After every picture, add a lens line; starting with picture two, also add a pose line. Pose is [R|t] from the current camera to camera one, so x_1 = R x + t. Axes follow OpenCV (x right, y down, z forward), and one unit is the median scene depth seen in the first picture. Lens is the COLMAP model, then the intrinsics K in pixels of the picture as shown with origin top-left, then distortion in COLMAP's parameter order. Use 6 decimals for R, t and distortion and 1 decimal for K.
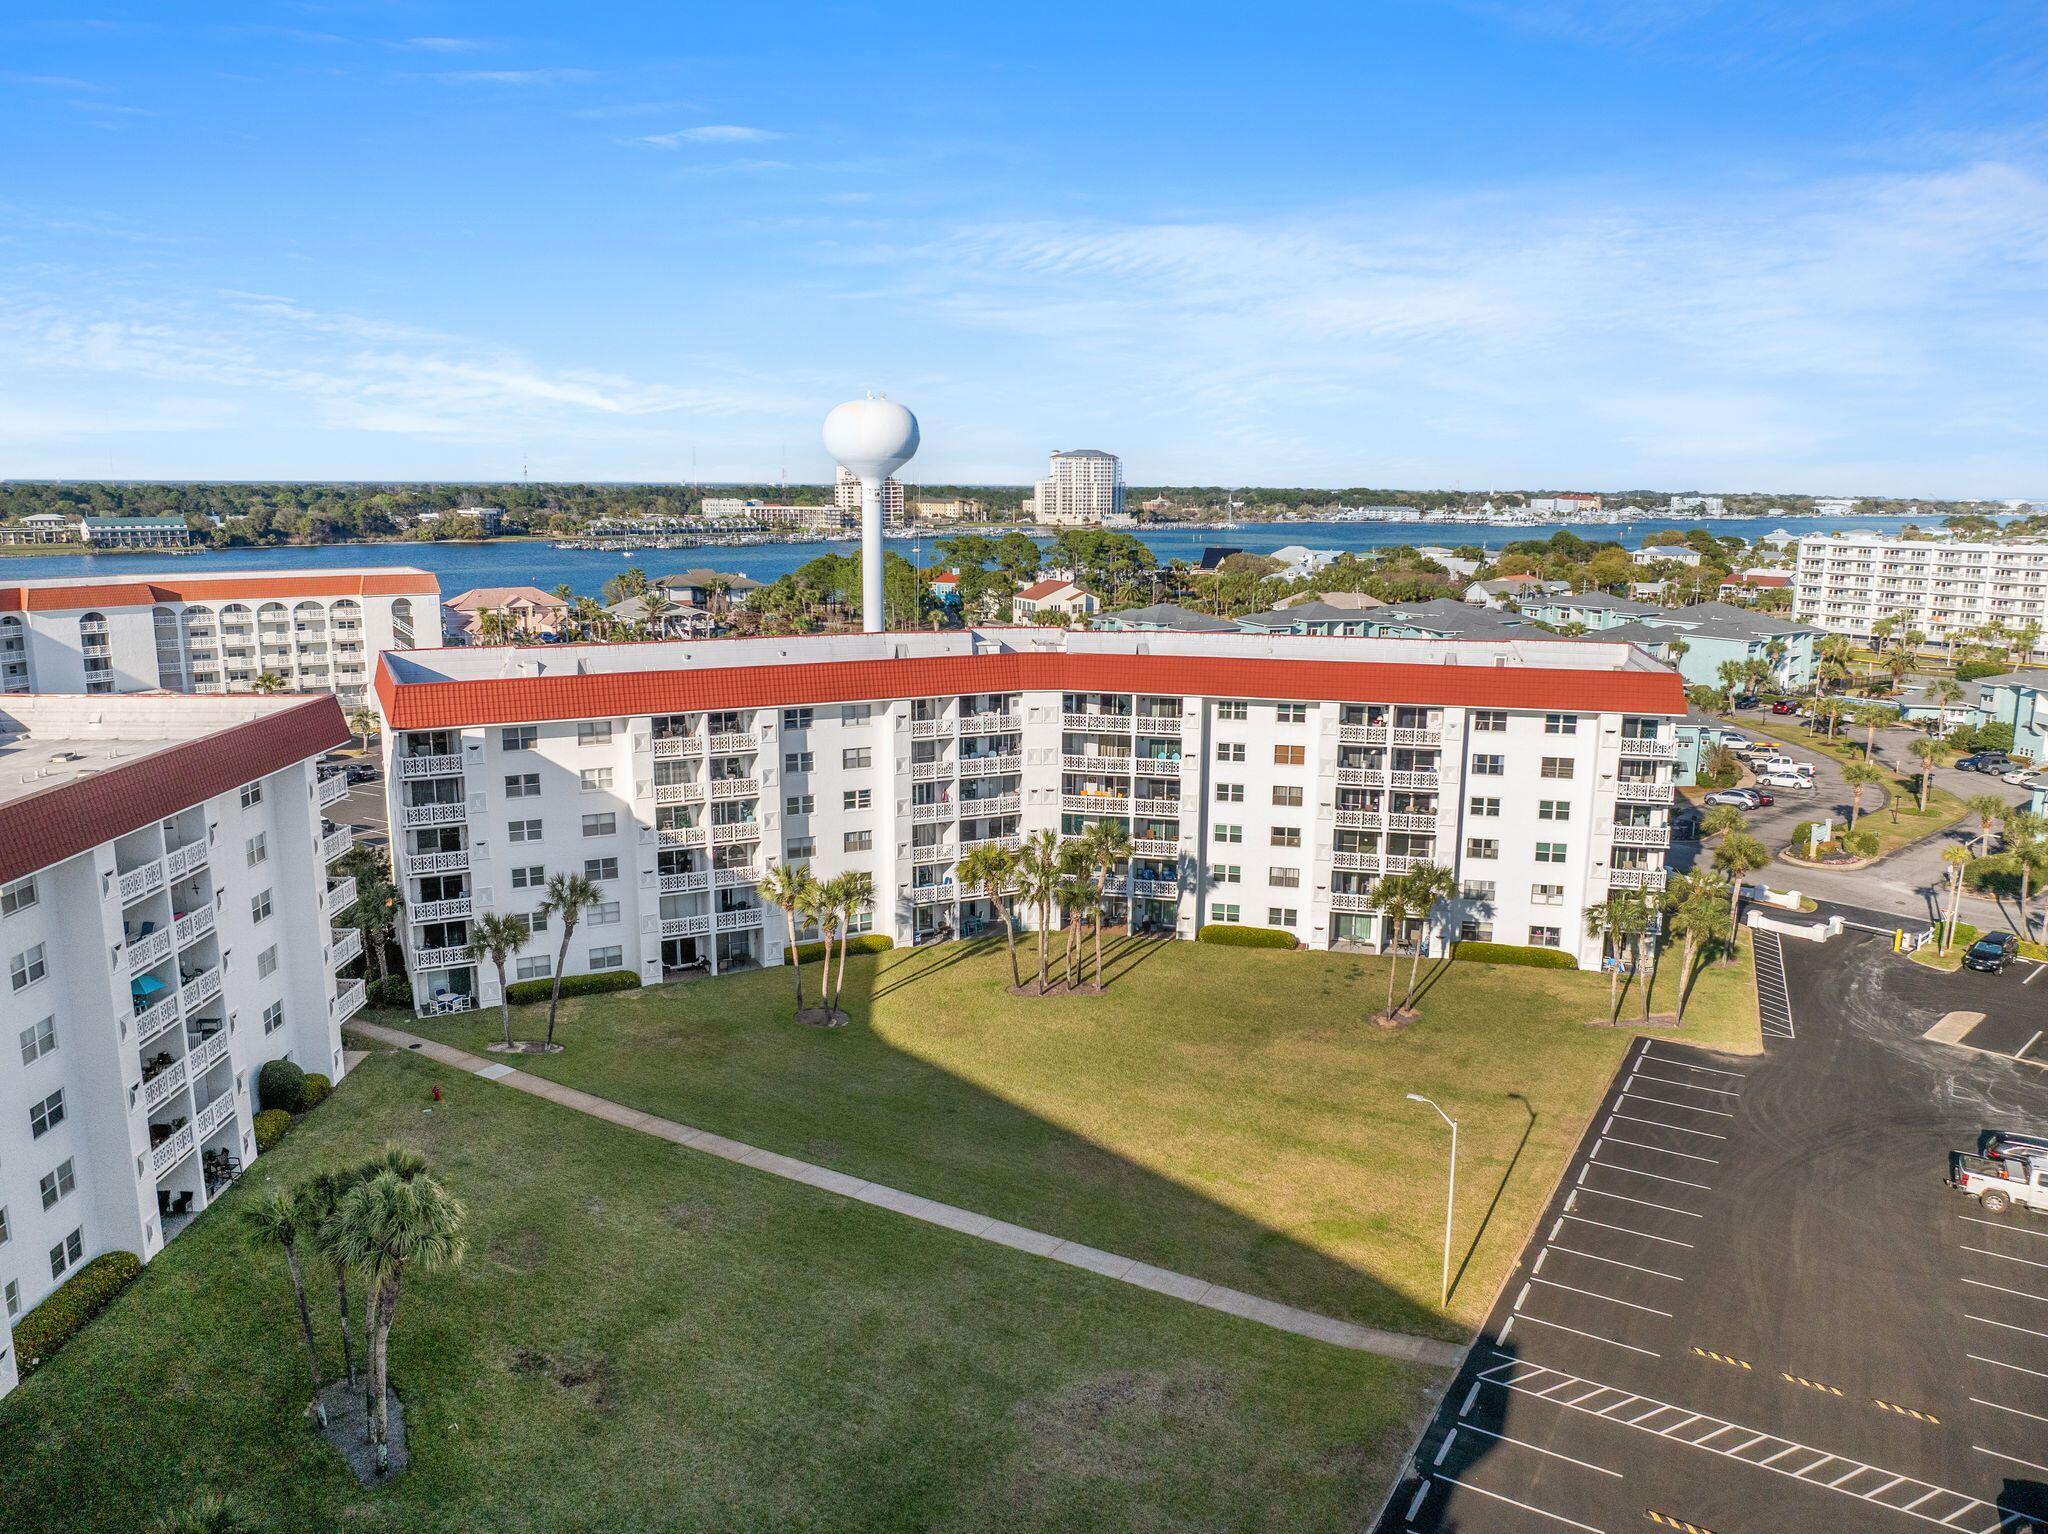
lens RADIAL K [[1438.9, 0, 1026.0], [0, 1438.9, 757.3], [0, 0, 1]] dist [-0.024494, -0.022999]
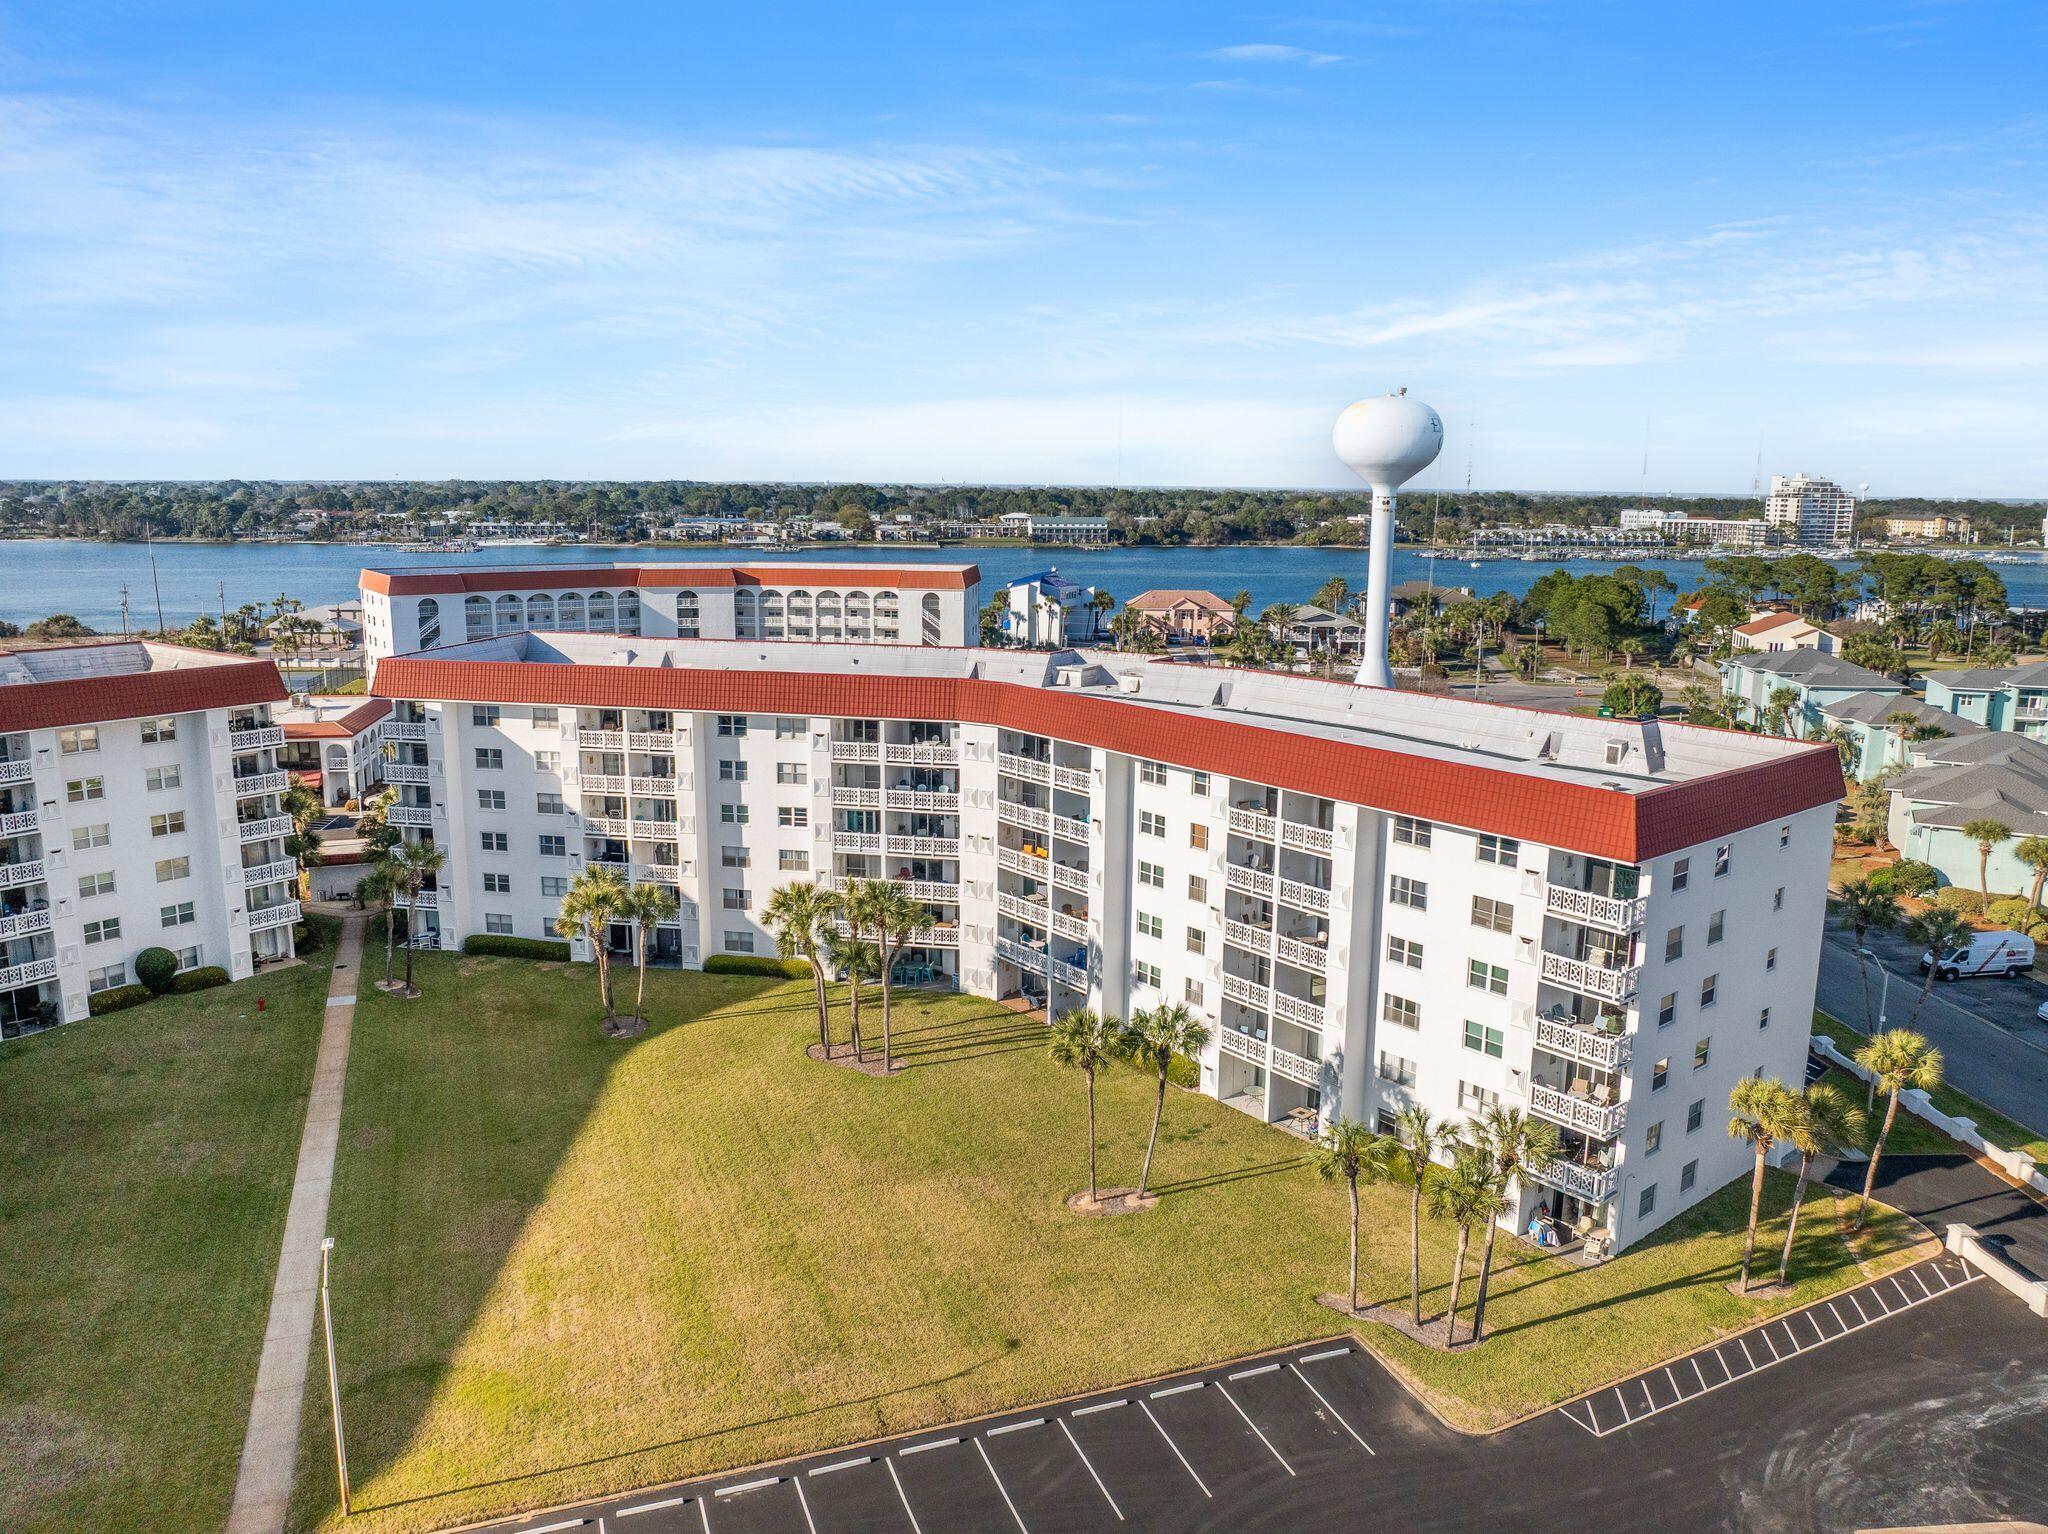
lens RADIAL K [[1438.9, 0, 1026.0], [0, 1438.9, 757.3], [0, 0, 1]] dist [-0.024494, -0.022999]
pose [[0.789022, 0.113796, -0.603734, 0.566964], [-0.117540, 0.992504, 0.033461, -0.059102], [0.603016, 0.044561, 0.796483, 0.323299]]
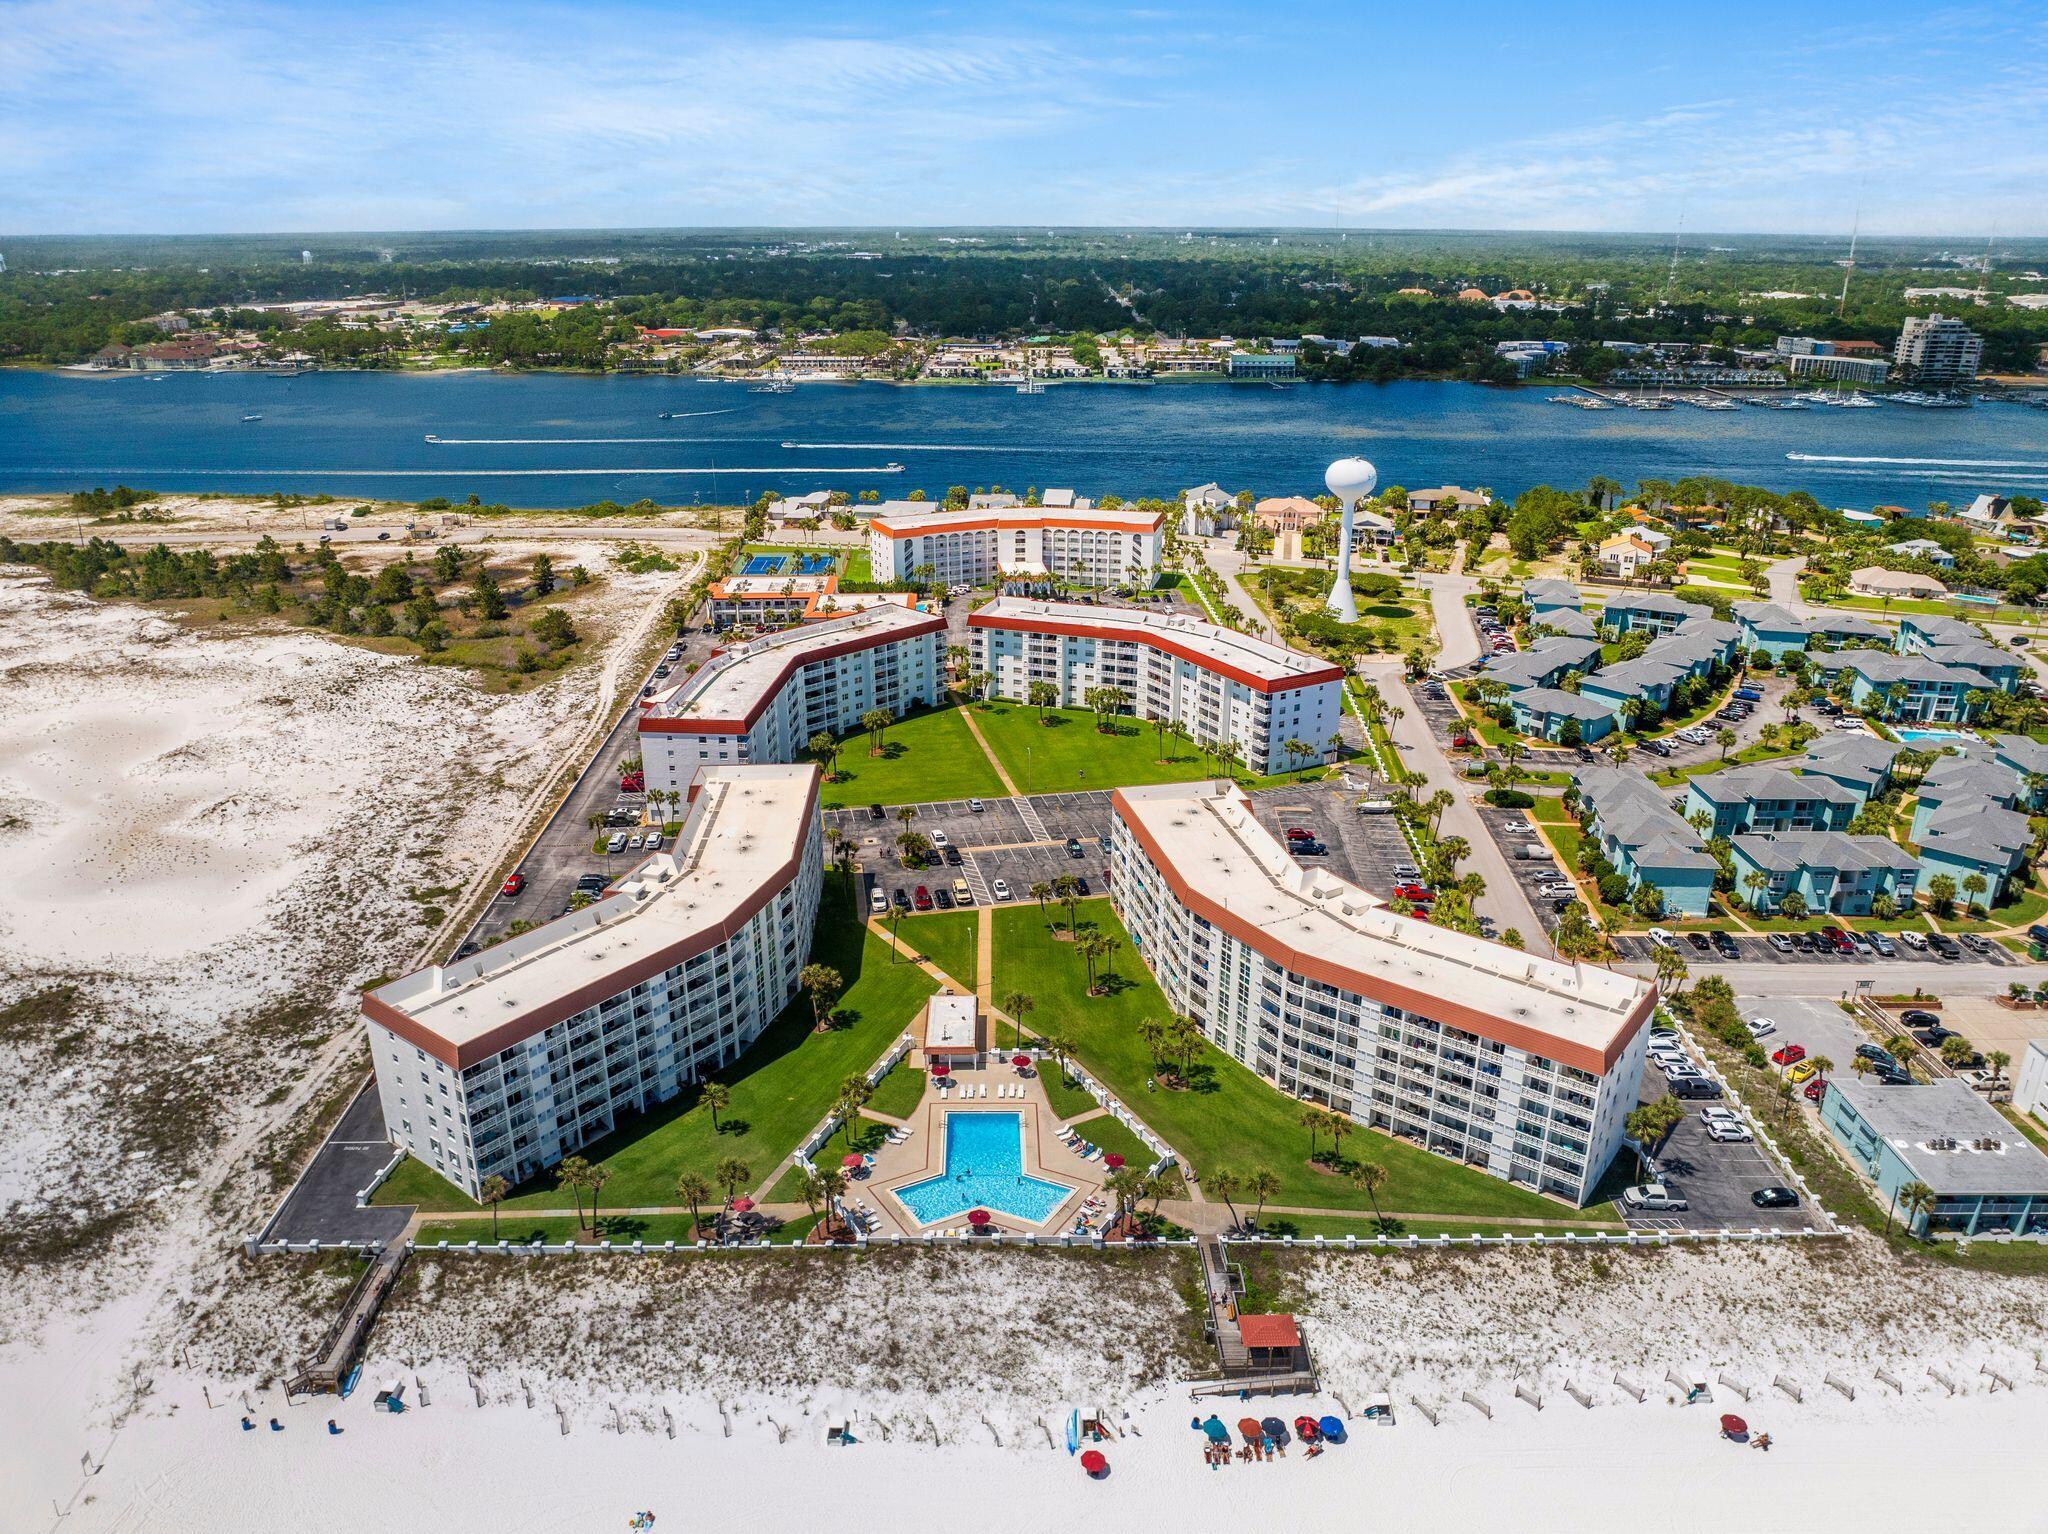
lens RADIAL K [[1461.2, 0, 1033.6], [0, 1461.2, 761.6], [0, 0, 1]] dist [-0.032929, 0.002671]
pose [[0.692571, 0.249224, -0.676929, 2.077896], [-0.132978, 0.966447, 0.219765, -0.469237], [0.708987, -0.062186, 0.702474, -1.432997]]
